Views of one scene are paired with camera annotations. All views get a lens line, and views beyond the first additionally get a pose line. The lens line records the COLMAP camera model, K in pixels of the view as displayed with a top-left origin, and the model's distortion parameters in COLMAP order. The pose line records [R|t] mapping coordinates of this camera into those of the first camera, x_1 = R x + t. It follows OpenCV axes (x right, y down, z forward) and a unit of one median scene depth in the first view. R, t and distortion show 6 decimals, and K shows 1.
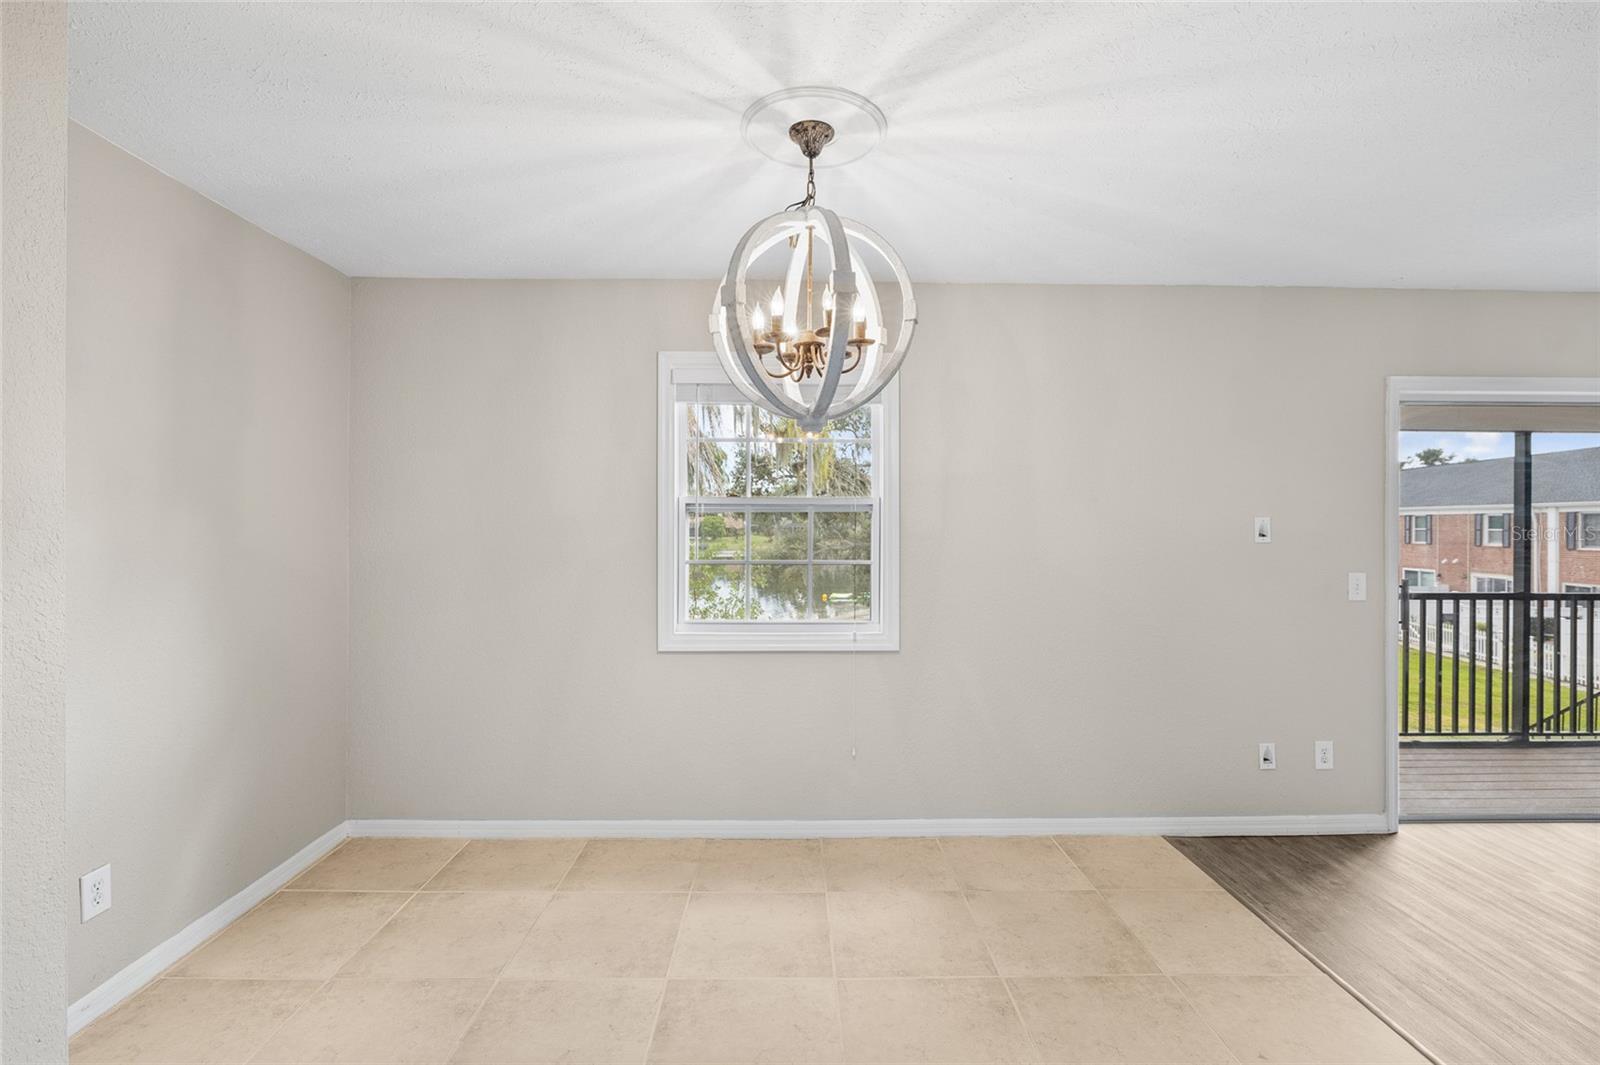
lens RADIAL K [[713.3, 0, 797.6], [0, 713.3, 522.4], [0, 0, 1]] dist [-0.008222, 0.000797]
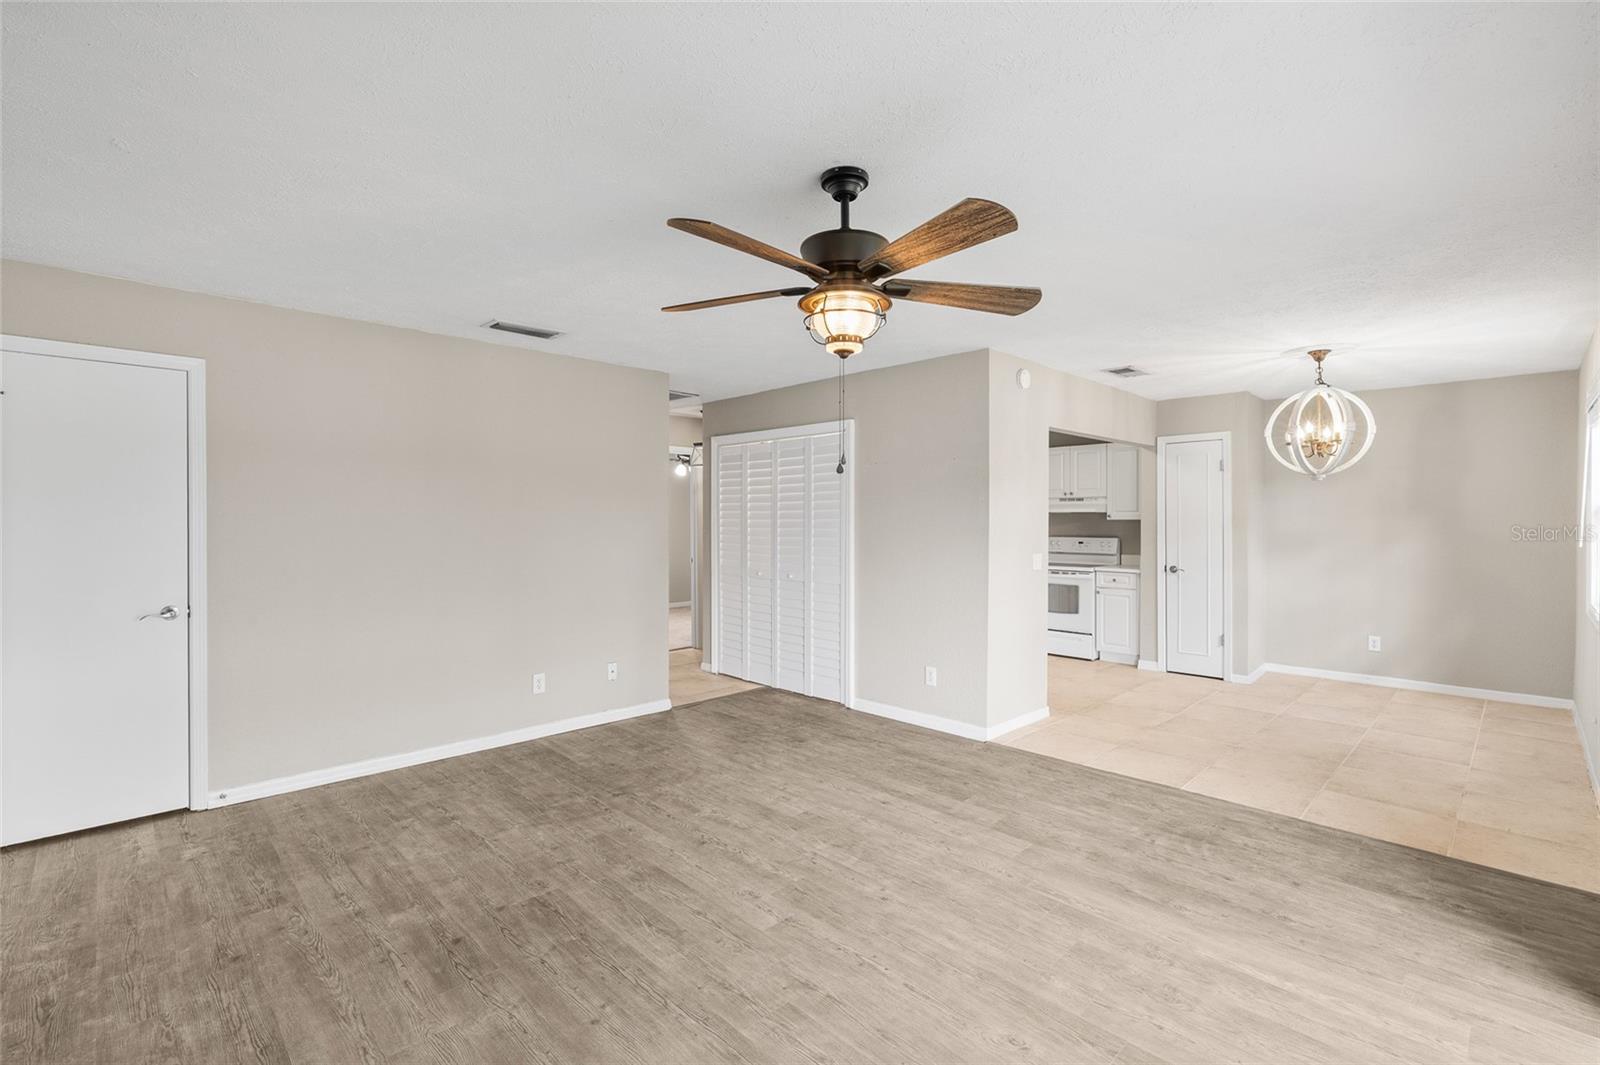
lens RADIAL K [[713.3, 0, 797.6], [0, 713.3, 522.4], [0, 0, 1]] dist [-0.008222, 0.000797]
pose [[-0.730948, -0.001941, -0.682430, 2.096048], [0.001848, 0.999987, -0.004824, 0.011211], [0.682431, -0.004787, -0.730935, 1.129583]]
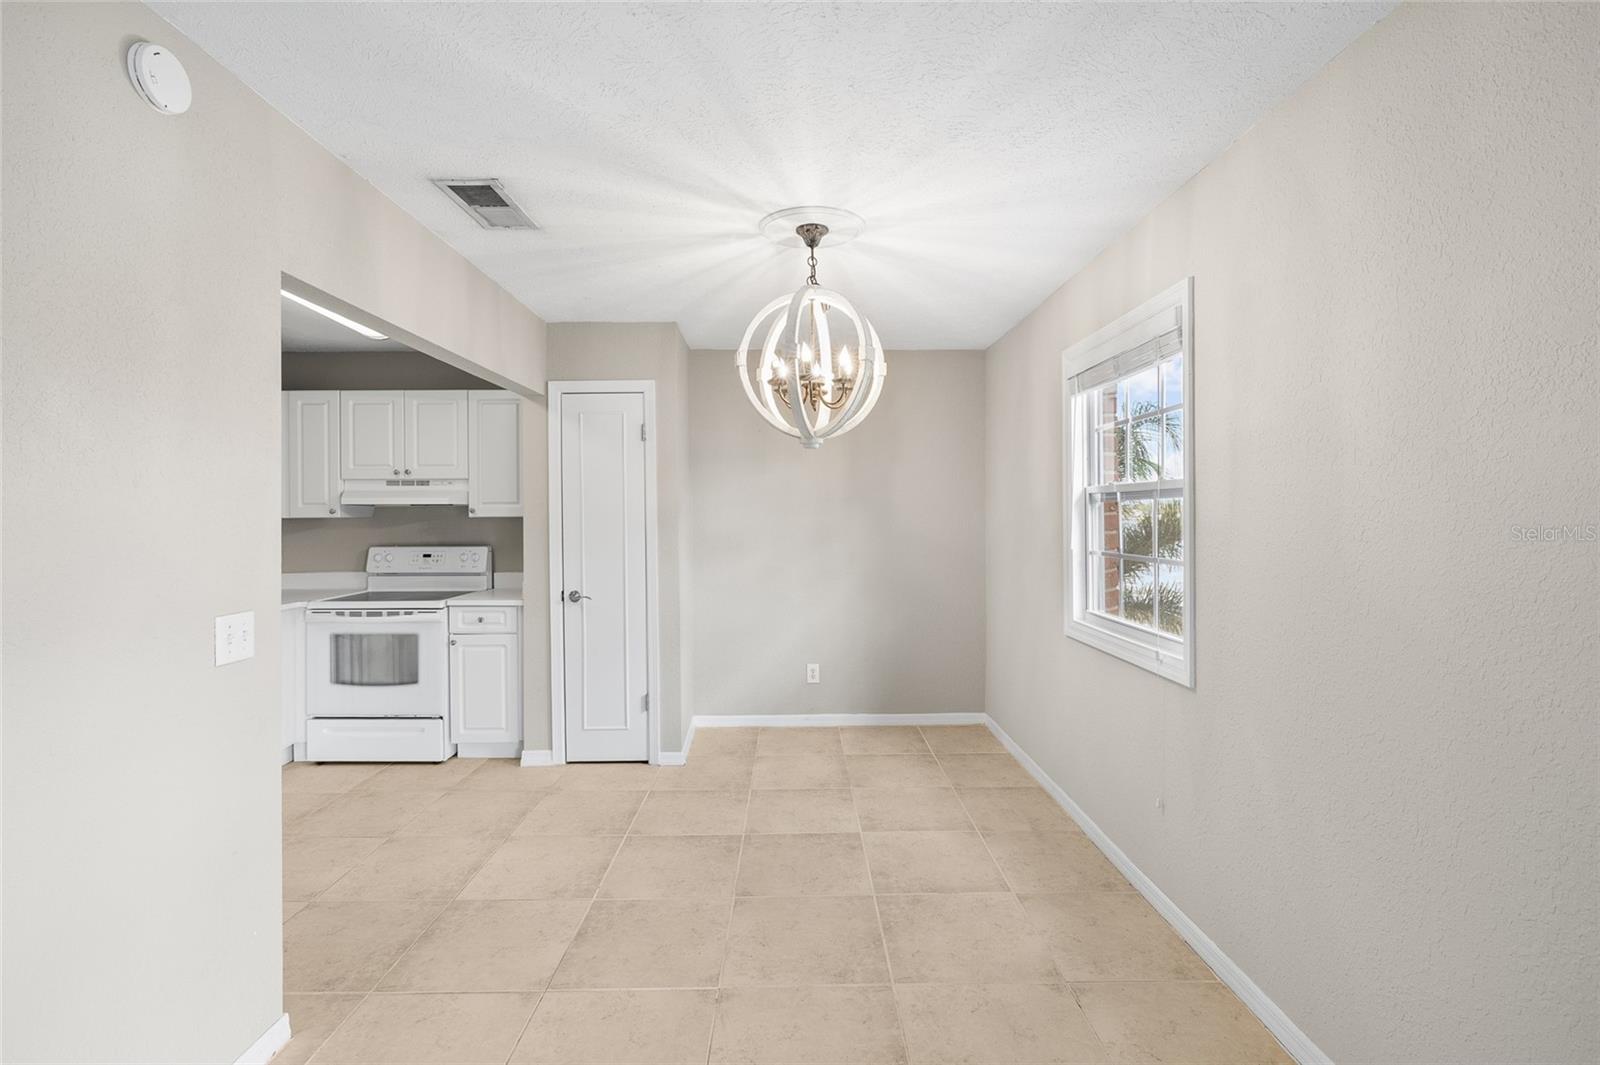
lens RADIAL K [[713.3, 0, 797.6], [0, 713.3, 522.4], [0, 0, 1]] dist [-0.008222, 0.000797]
pose [[-0.008229, 0.004837, -0.999954, 1.019580], [0.011752, 0.999920, 0.004740, 0.003502], [0.999897, -0.011713, -0.008286, 0.720868]]
